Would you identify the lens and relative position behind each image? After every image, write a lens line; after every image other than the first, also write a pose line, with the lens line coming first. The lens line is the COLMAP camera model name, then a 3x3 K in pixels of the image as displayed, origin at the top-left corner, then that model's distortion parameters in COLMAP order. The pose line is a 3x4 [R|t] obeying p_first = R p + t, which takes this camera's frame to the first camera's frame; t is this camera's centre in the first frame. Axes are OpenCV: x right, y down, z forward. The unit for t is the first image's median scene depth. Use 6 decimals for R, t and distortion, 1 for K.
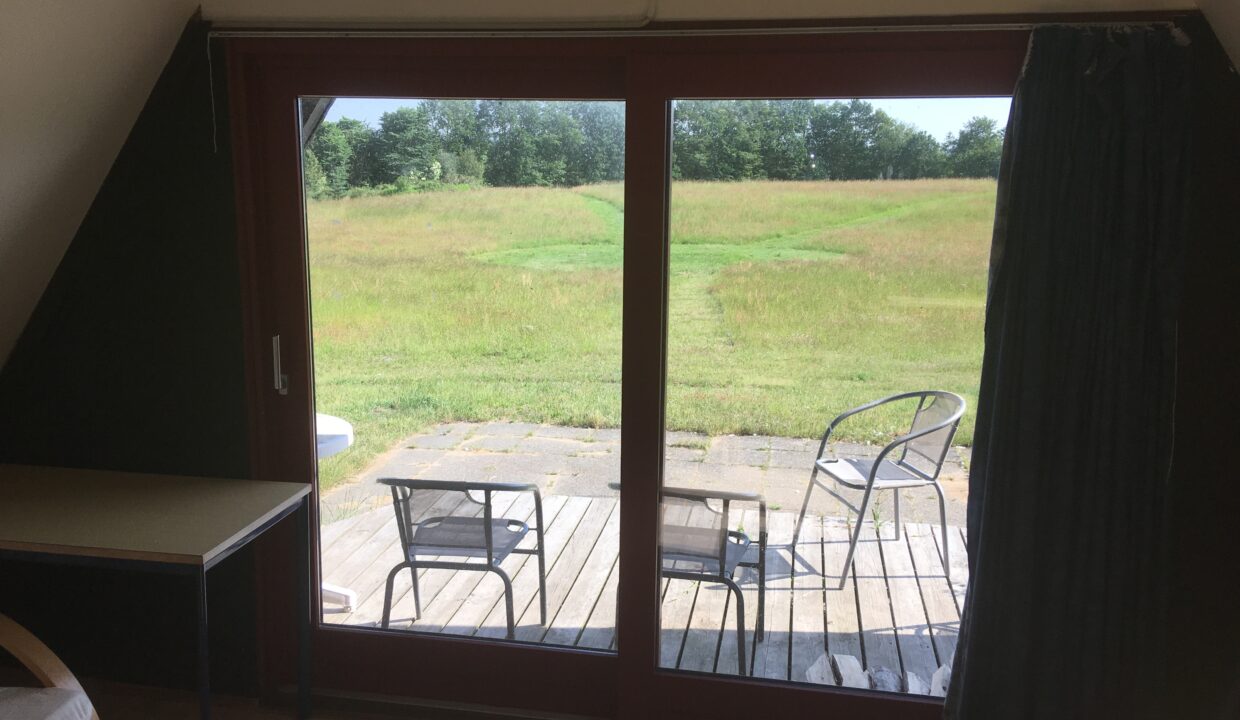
lens RADIAL K [[1030.4, 0, 620.0], [0, 1030.4, 360.0], [0, 0, 1]] dist [0.121596, -0.192952]
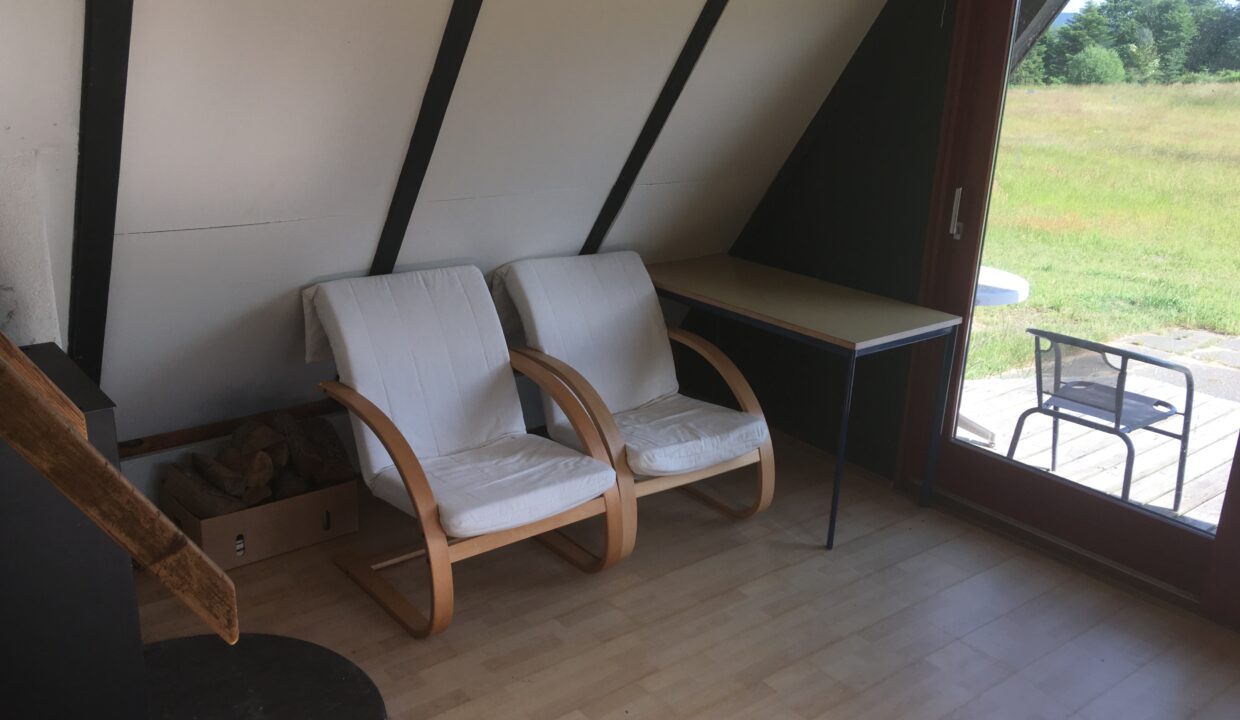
lens RADIAL K [[1030.4, 0, 620.0], [0, 1030.4, 360.0], [0, 0, 1]] dist [0.121596, -0.192952]
pose [[0.743958, 0.214323, -0.632924, 0.151875], [-0.144745, 0.976368, 0.160483, 0.028738], [0.652362, -0.027780, 0.757399, -0.132382]]
